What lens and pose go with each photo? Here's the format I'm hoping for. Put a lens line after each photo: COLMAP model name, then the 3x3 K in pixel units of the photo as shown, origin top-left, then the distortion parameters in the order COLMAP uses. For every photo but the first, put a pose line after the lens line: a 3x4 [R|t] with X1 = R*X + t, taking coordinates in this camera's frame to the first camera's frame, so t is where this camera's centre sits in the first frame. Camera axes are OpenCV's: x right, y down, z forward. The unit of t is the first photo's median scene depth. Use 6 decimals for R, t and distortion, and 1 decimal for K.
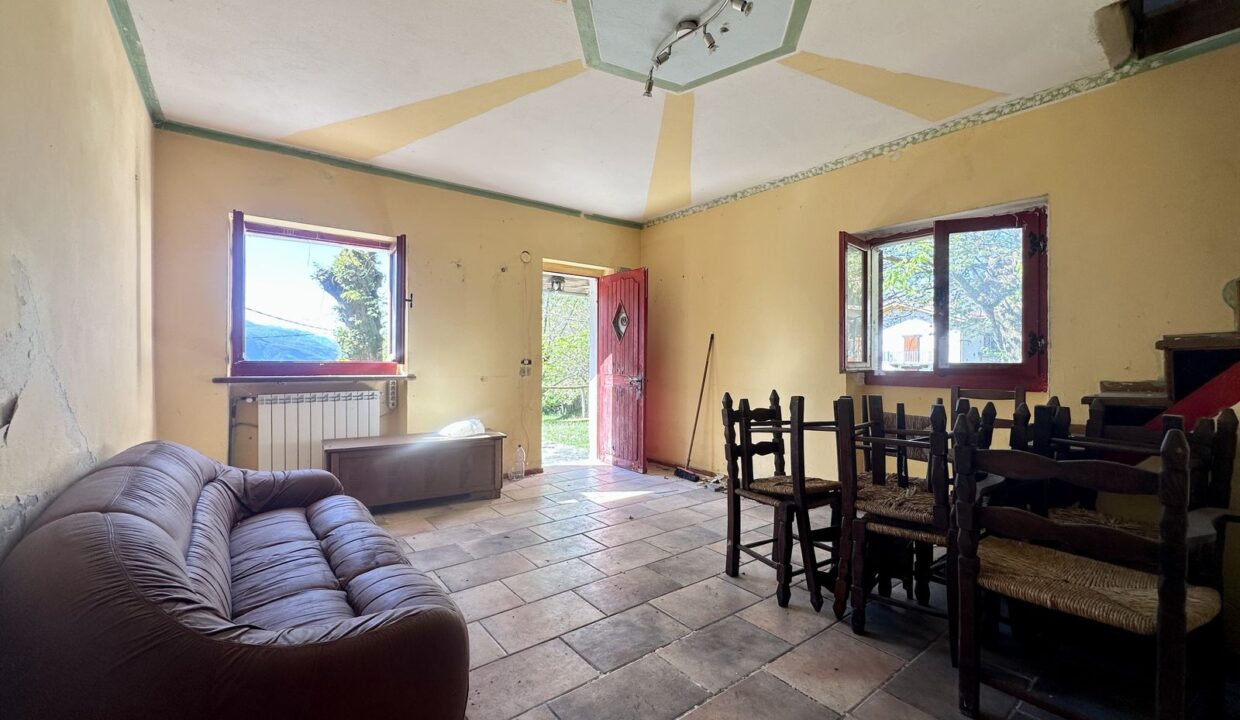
lens RADIAL K [[497.1, 0, 614.4], [0, 497.1, 358.0], [0, 0, 1]] dist [0.000429, 0.000336]
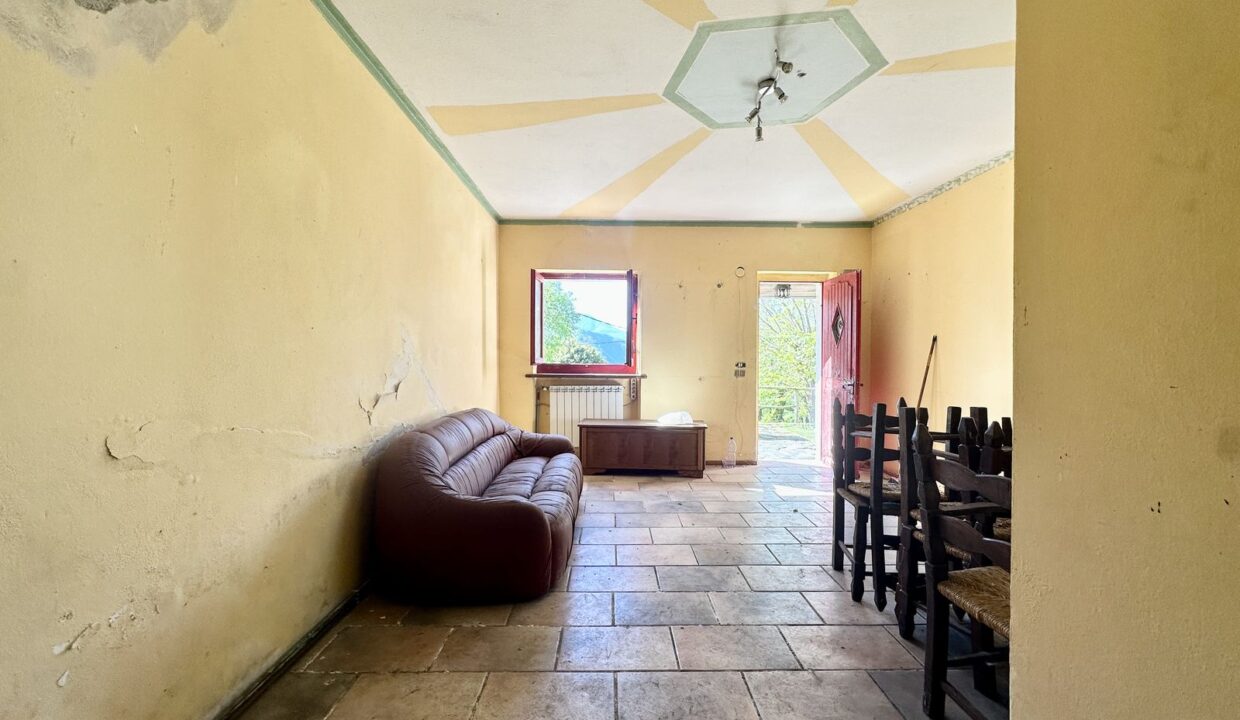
lens RADIAL K [[497.1, 0, 614.4], [0, 497.1, 358.0], [0, 0, 1]] dist [0.000429, 0.000336]
pose [[0.800831, 0.000345, -0.598890, 0.325617], [0.000788, 0.999998, 0.001631, -0.012068], [0.598890, -0.001778, 0.800830, -0.092202]]
